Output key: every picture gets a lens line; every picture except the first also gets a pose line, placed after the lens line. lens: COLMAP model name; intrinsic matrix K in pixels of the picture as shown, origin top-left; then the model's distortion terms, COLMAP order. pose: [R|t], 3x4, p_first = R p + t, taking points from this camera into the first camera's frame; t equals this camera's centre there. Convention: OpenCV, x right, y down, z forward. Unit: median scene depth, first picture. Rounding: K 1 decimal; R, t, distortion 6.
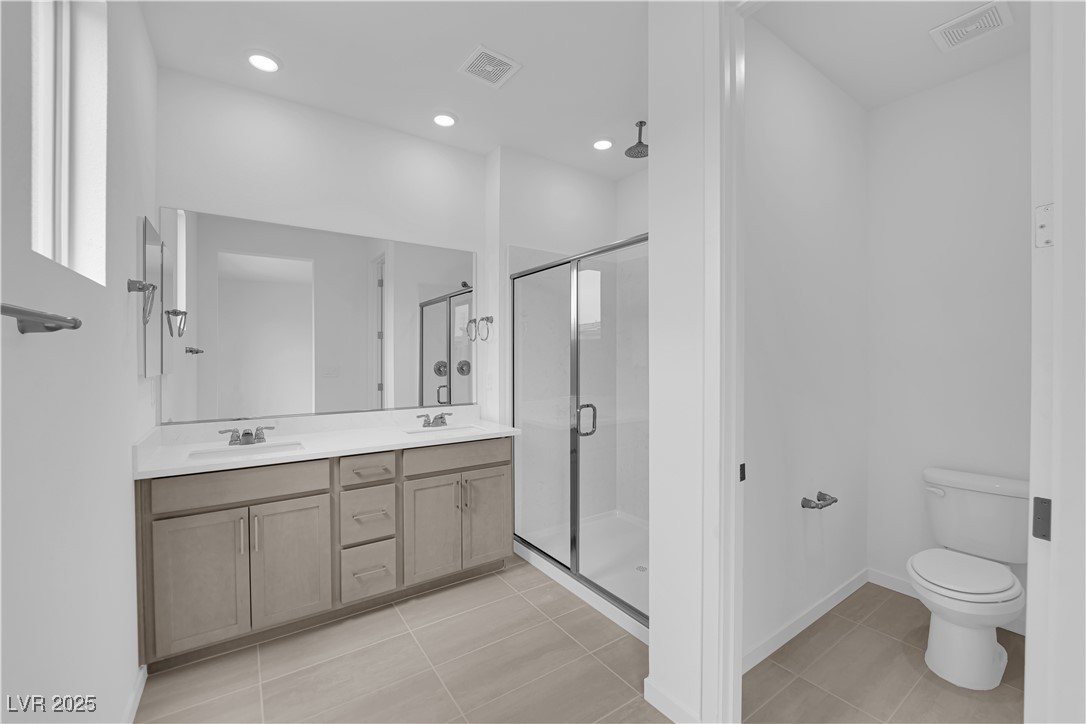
lens RADIAL K [[438.9, 0, 546.1], [0, 438.9, 361.3], [0, 0, 1]] dist [-0.009285, -0.004568]
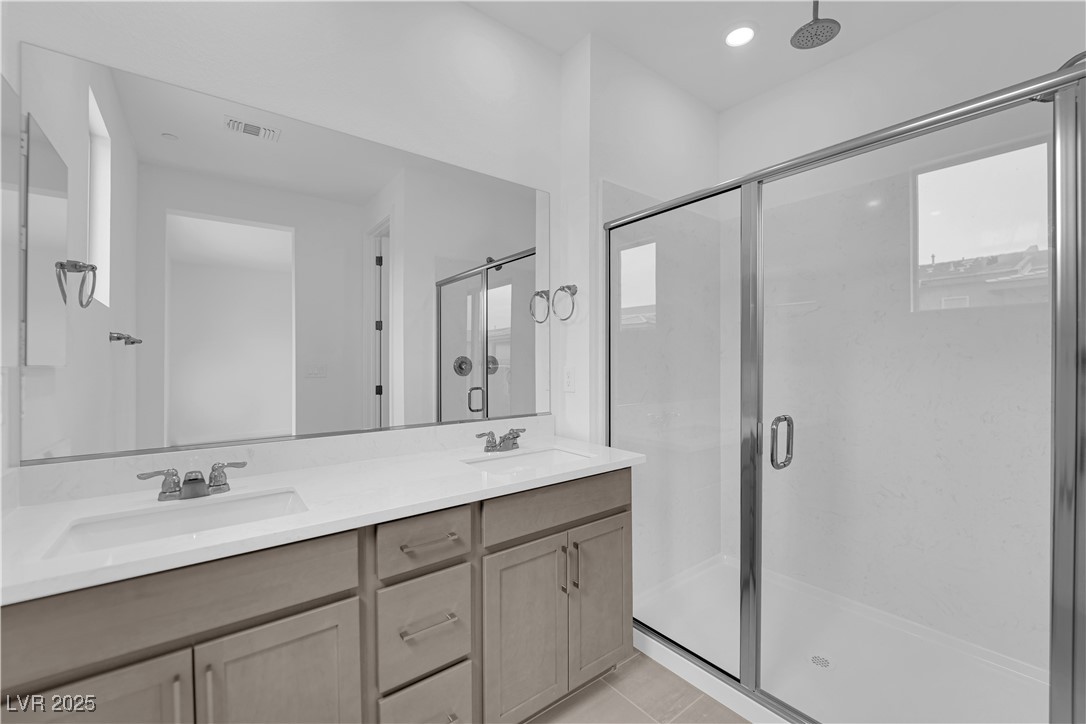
lens RADIAL K [[438.9, 0, 546.1], [0, 438.9, 361.3], [0, 0, 1]] dist [-0.009285, -0.004568]
pose [[0.998559, -0.001609, 0.053643, -0.265304], [0.001842, 0.999989, -0.004284, 0.024252], [-0.053636, 0.004377, 0.998551, 0.417080]]
